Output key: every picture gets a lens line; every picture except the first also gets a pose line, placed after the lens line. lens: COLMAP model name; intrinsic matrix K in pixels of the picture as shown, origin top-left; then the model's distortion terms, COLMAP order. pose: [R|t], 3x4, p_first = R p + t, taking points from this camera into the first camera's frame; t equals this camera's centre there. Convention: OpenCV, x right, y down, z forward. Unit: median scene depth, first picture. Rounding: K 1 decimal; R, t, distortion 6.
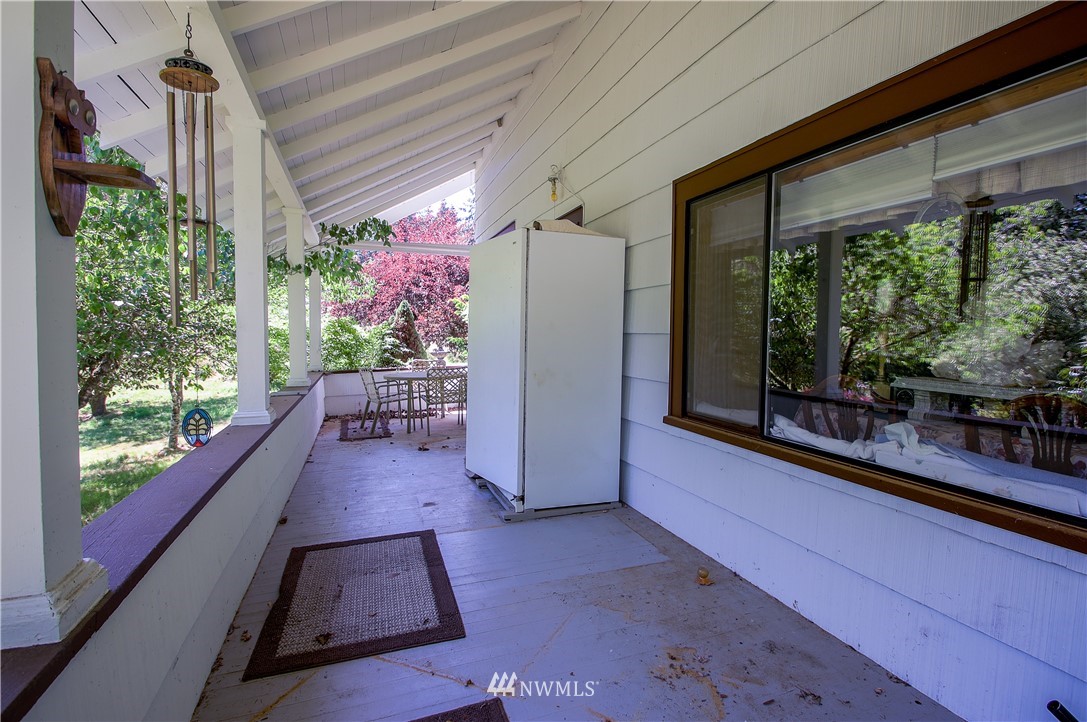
lens RADIAL K [[528.5, 0, 544.0], [0, 528.5, 345.6], [0, 0, 1]] dist [0.033035, -0.000937]
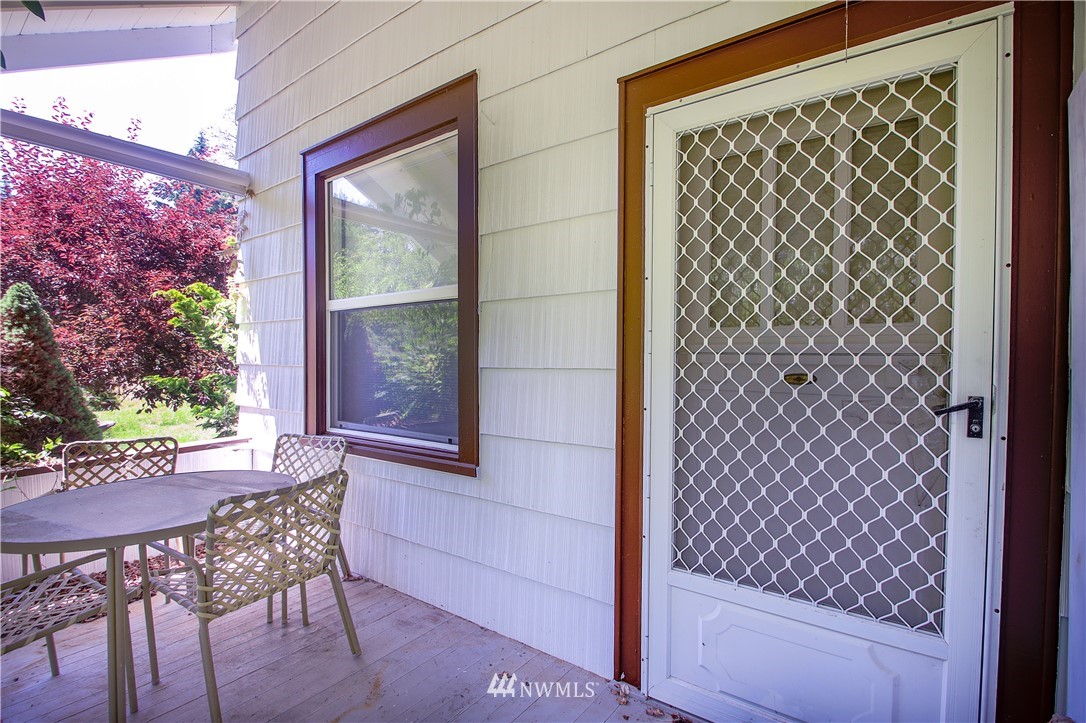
lens RADIAL K [[514.9, 0, 543.0], [0, 514.9, 361.5], [0, 0, 1]] dist [0.007988, -0.001356]
pose [[0.826020, -0.003914, 0.563627, -0.225436], [0.016823, 0.999702, -0.017713, -0.021973], [-0.563389, 0.024113, 0.825840, 0.662526]]
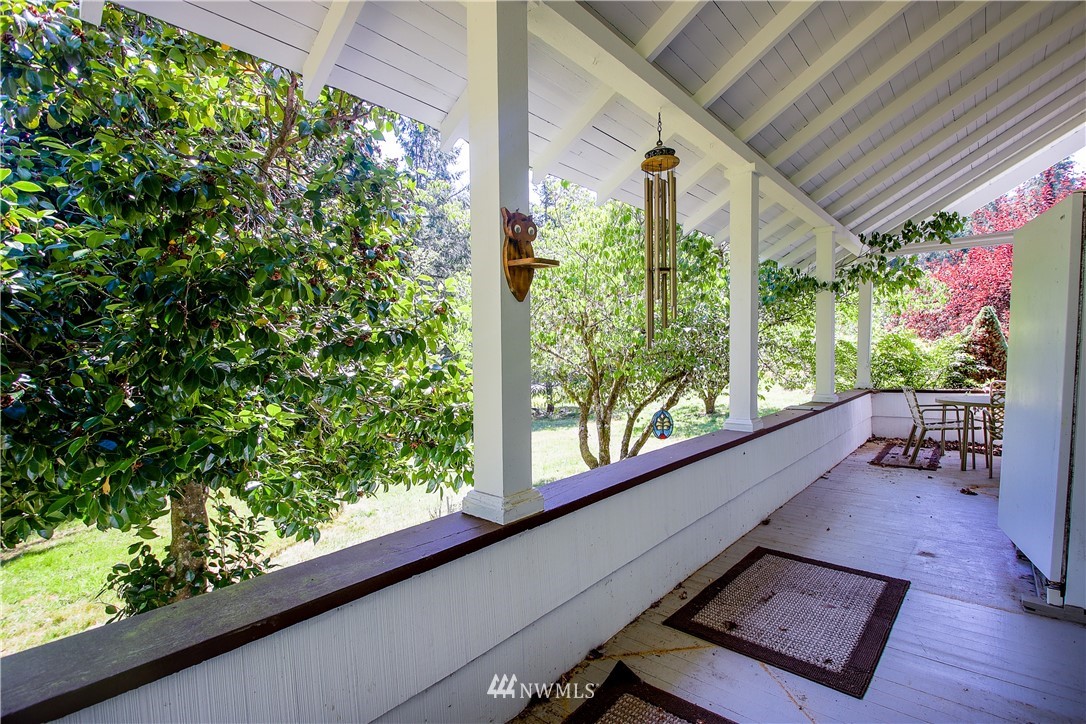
lens RADIAL K [[514.9, 0, 543.0], [0, 514.9, 362.0], [0, 0, 1]] dist [0.007988, -0.001356]
pose [[0.493107, 0.007279, -0.869938, 0.118871], [-0.005229, 0.999972, 0.005403, -0.002296], [0.869953, 0.001885, 0.493131, 0.047199]]
